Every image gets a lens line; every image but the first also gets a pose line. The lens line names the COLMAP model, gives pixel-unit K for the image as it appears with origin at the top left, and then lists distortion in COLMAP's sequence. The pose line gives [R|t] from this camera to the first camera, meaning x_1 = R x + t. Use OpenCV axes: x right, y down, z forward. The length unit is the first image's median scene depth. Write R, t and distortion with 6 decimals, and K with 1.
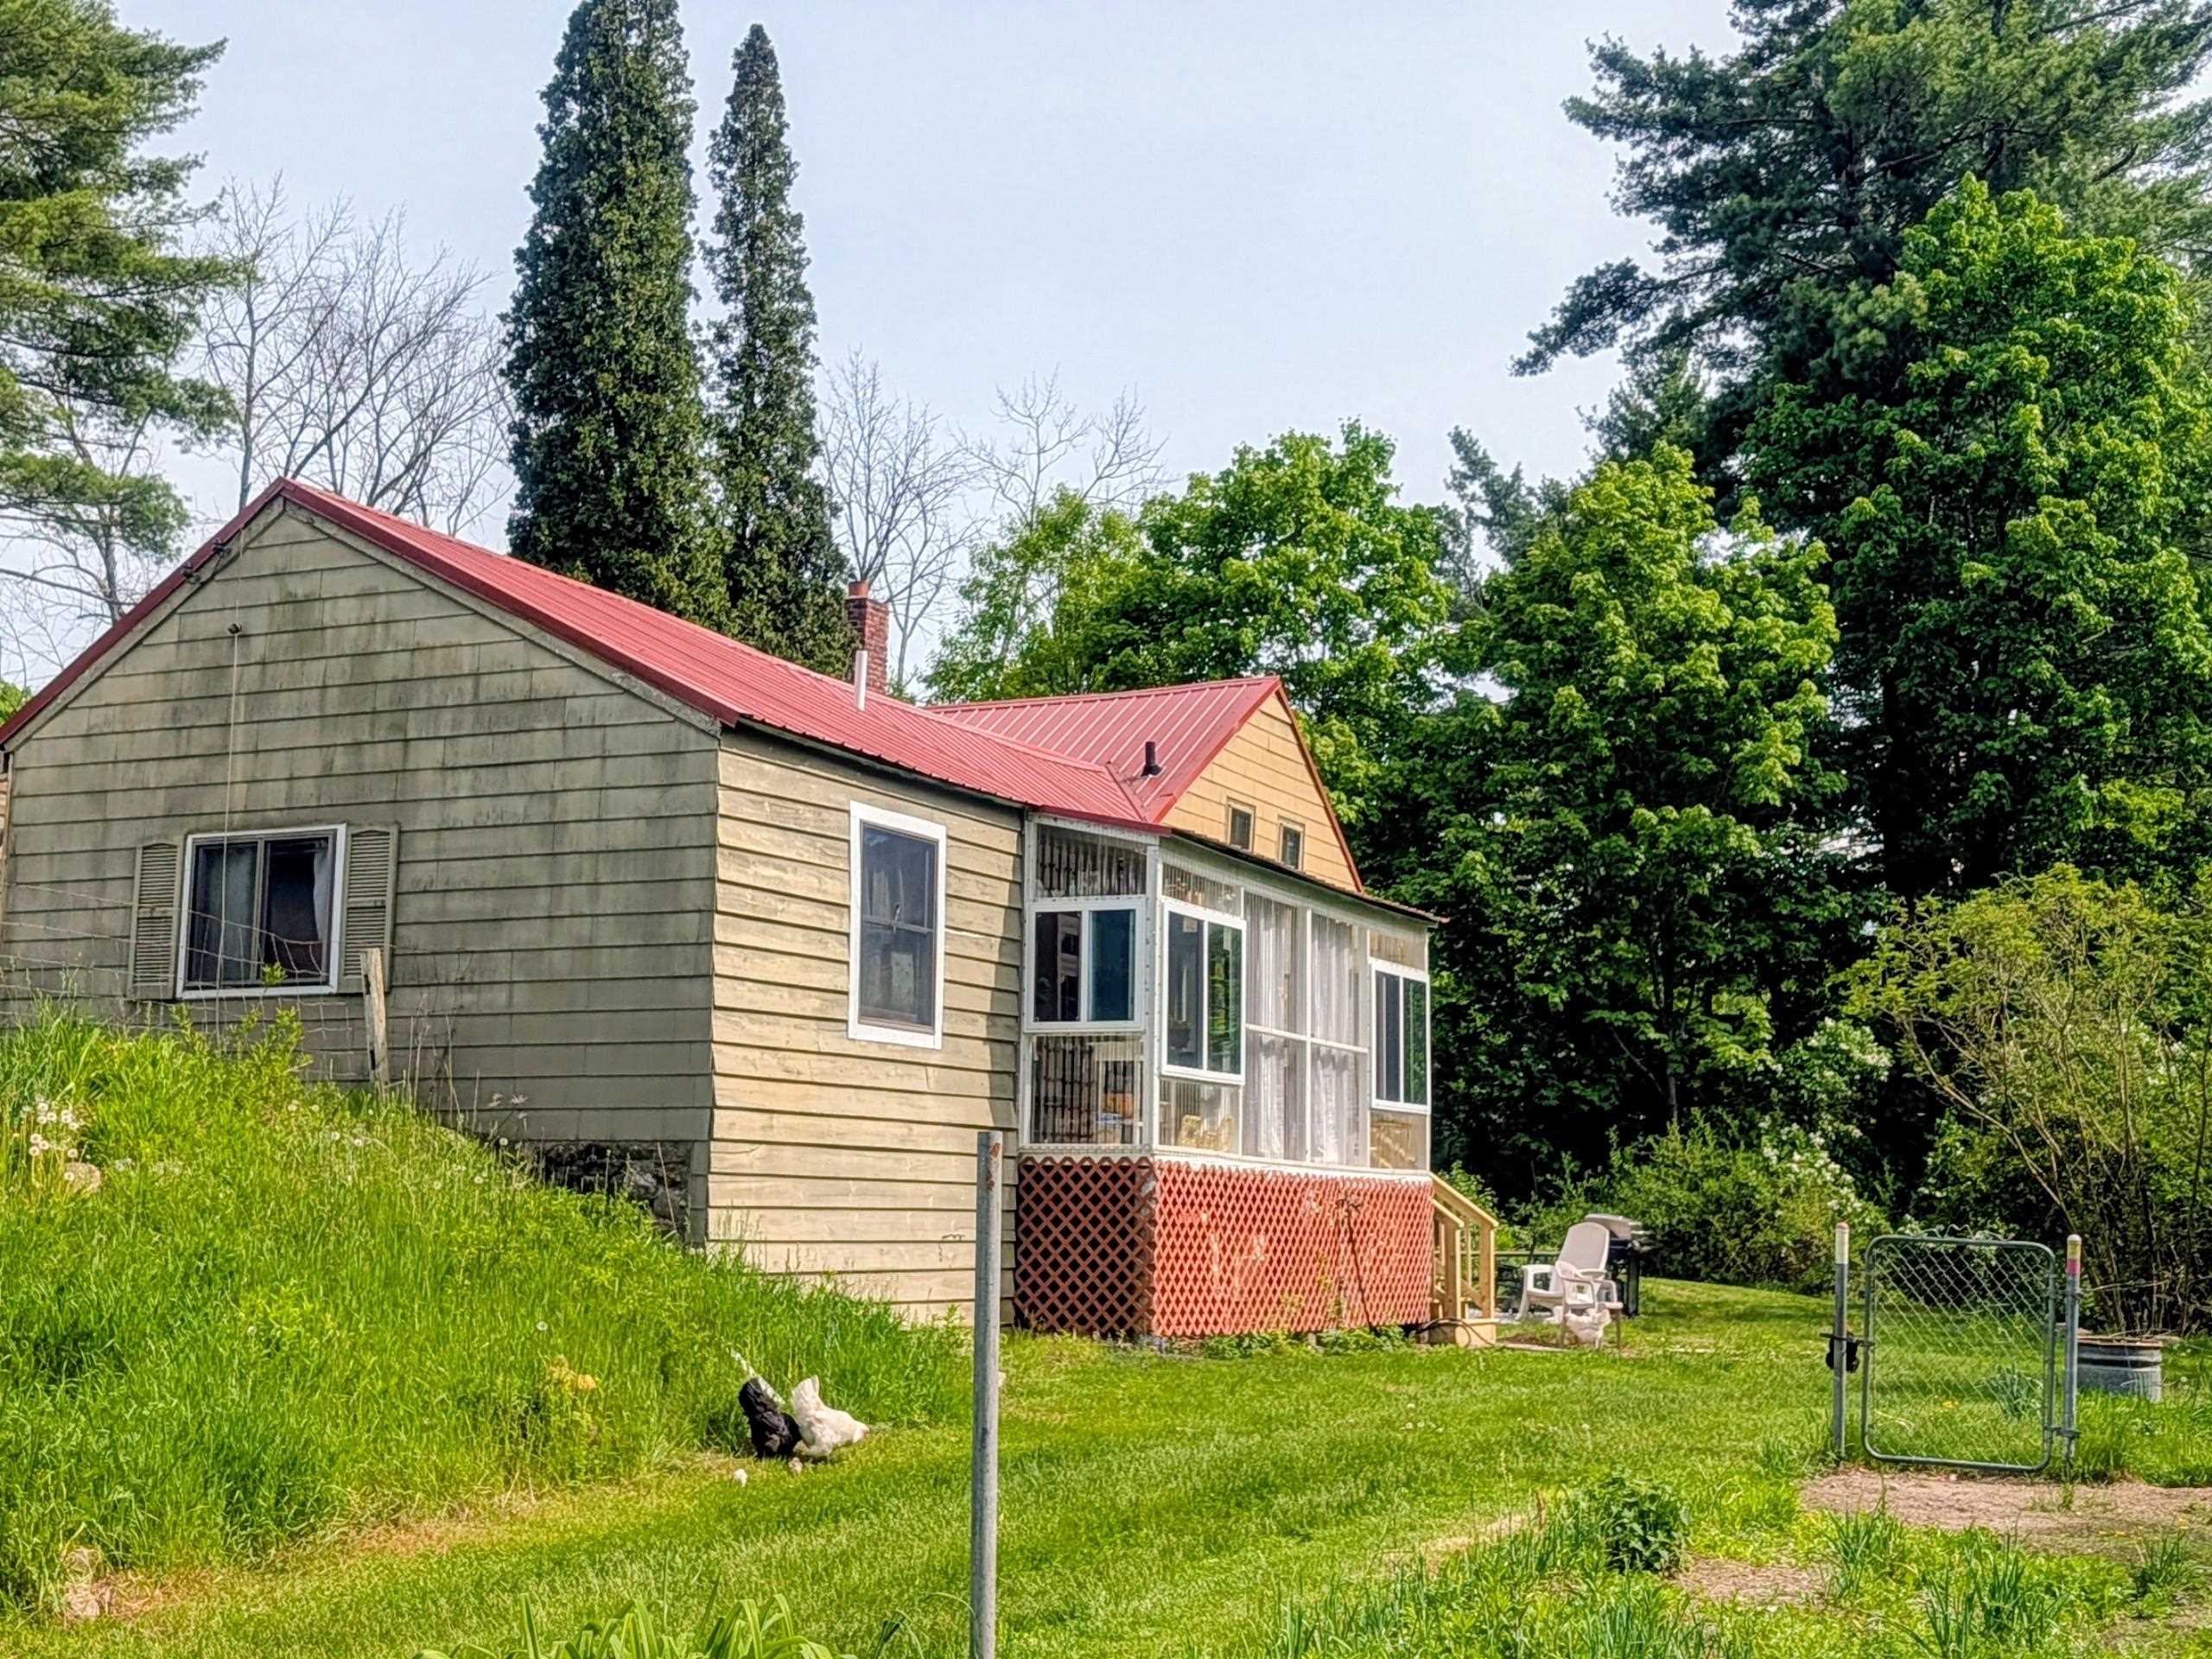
lens RADIAL K [[2815.6, 0, 1043.7], [0, 2815.6, 833.8], [0, 0, 1]] dist [0.076011, -0.030120]
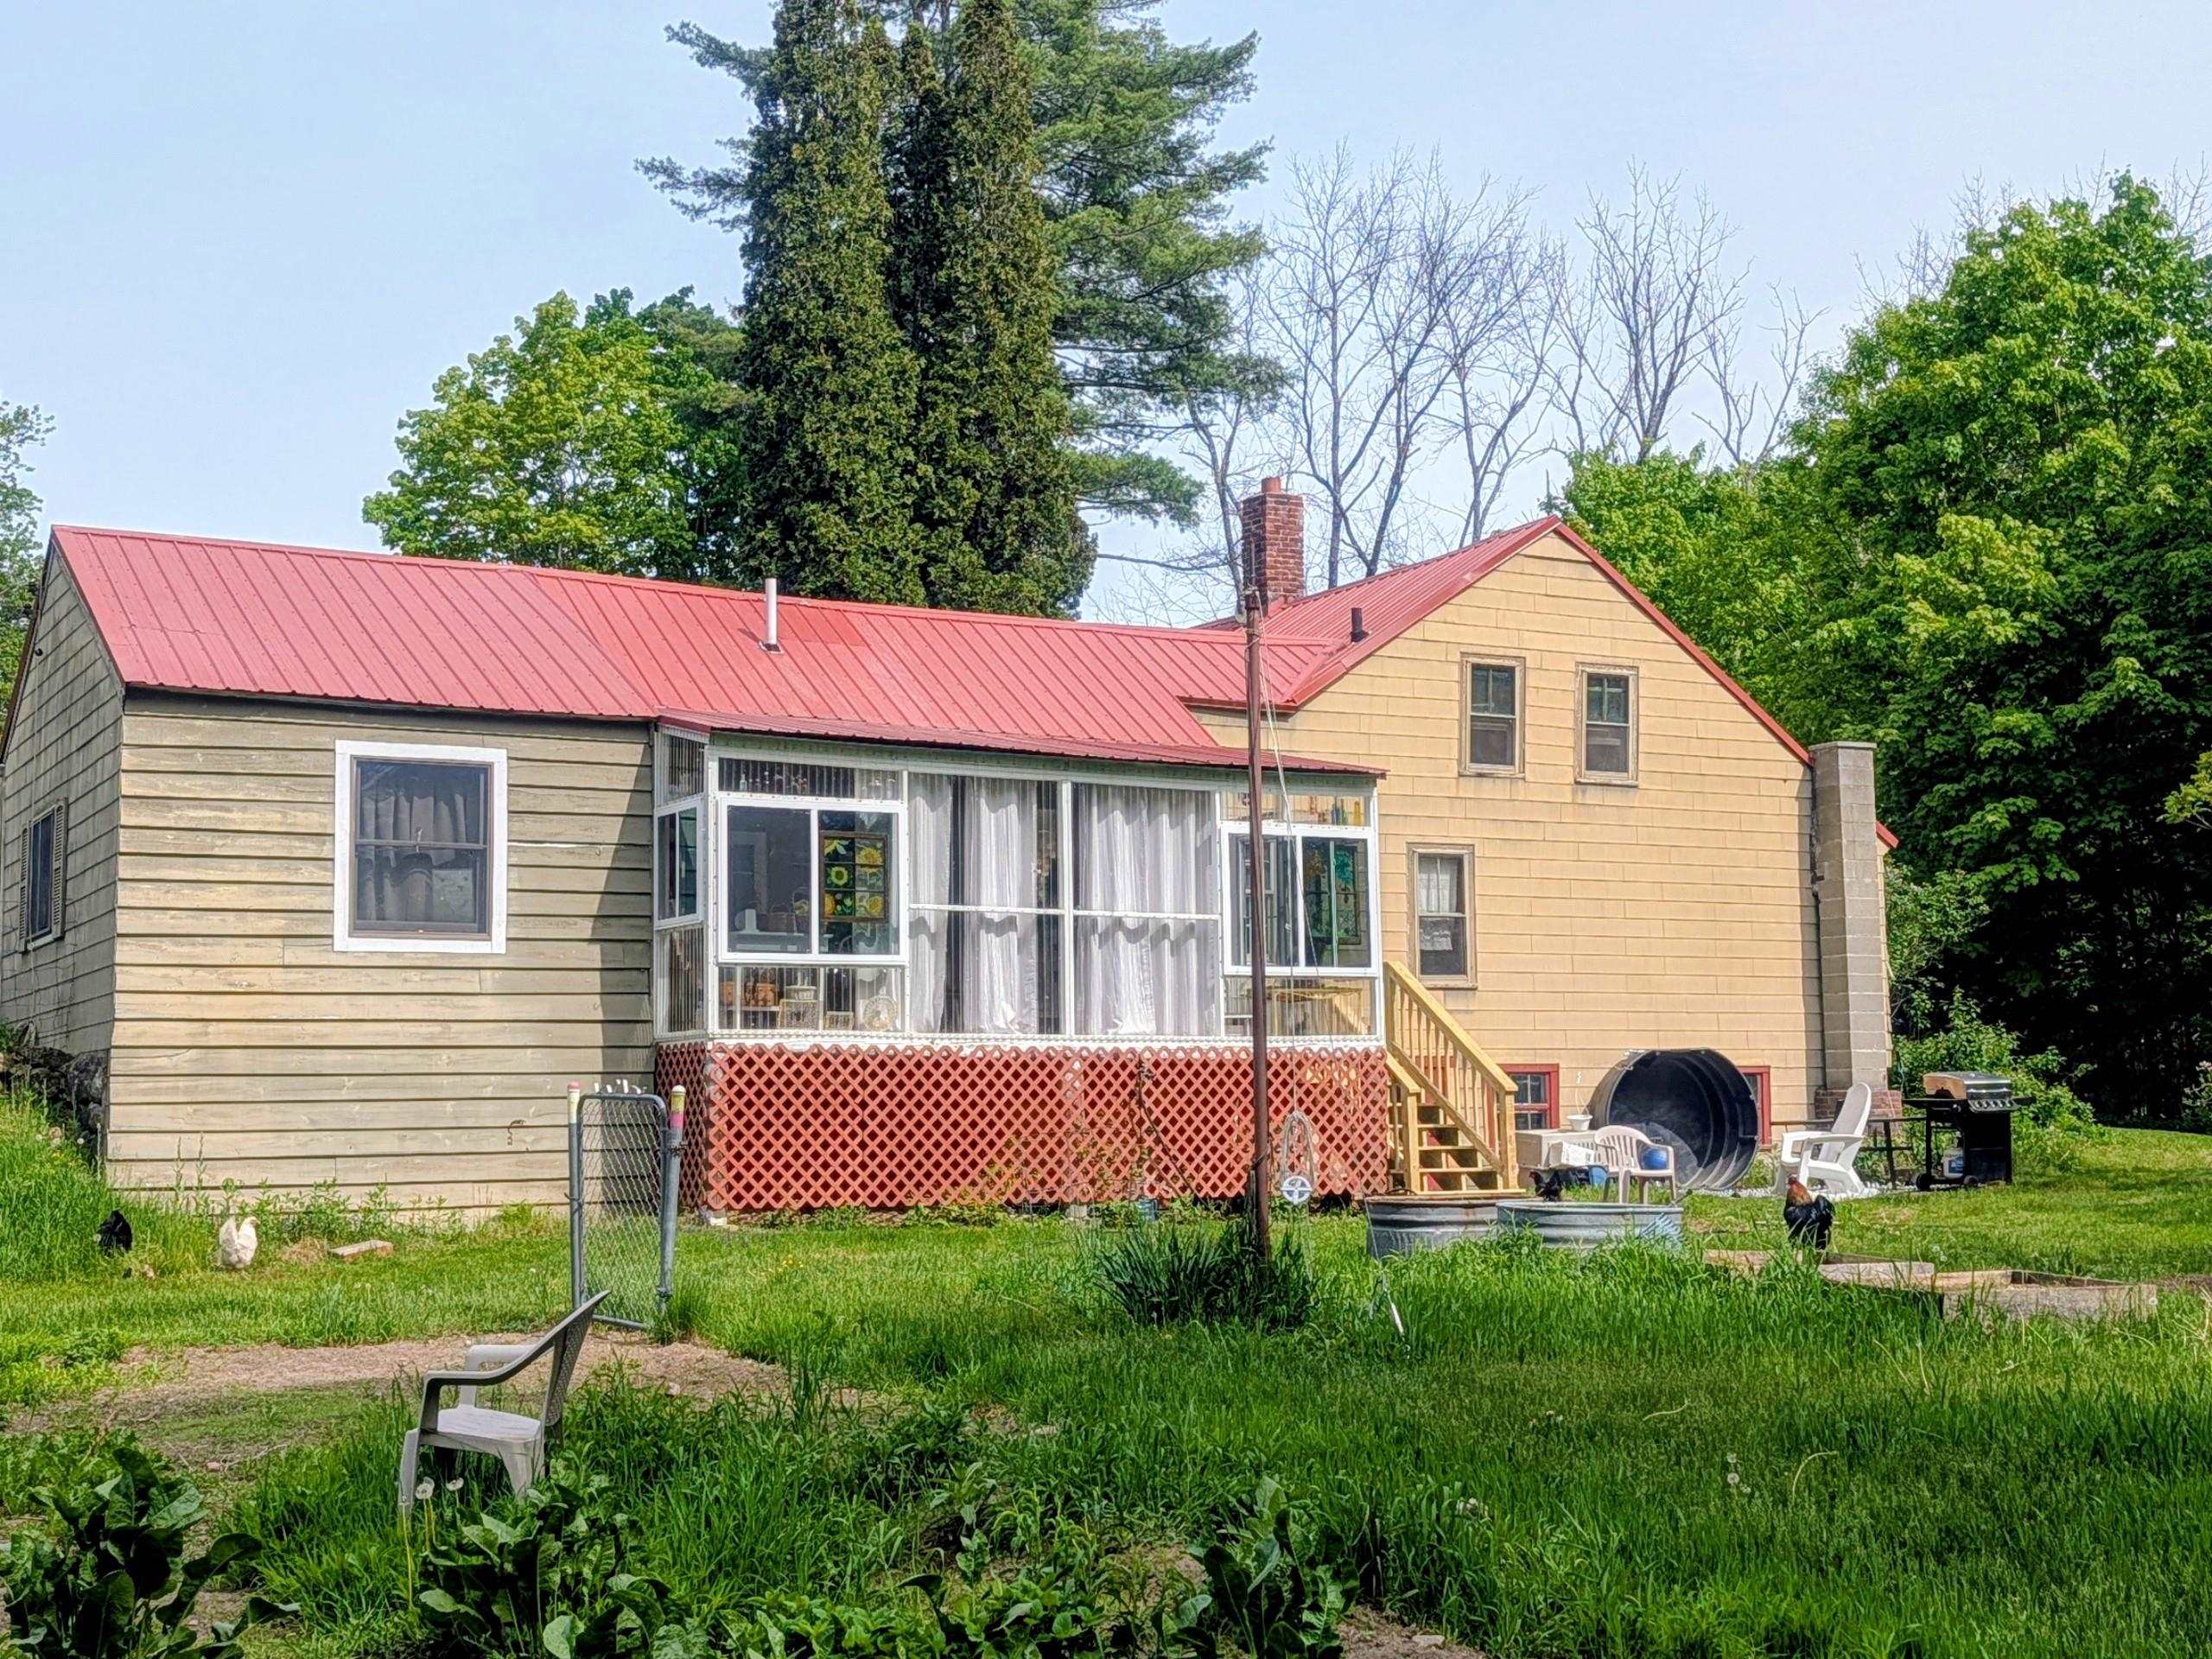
lens RADIAL K [[2815.6, 0, 1043.7], [0, 2815.6, 833.8], [0, 0, 1]] dist [0.076011, -0.030120]
pose [[0.824136, -0.091786, -0.558906, 0.727688], [0.107664, 0.994177, -0.004512, 0.055899], [0.556065, -0.056456, 0.829219, 0.200763]]
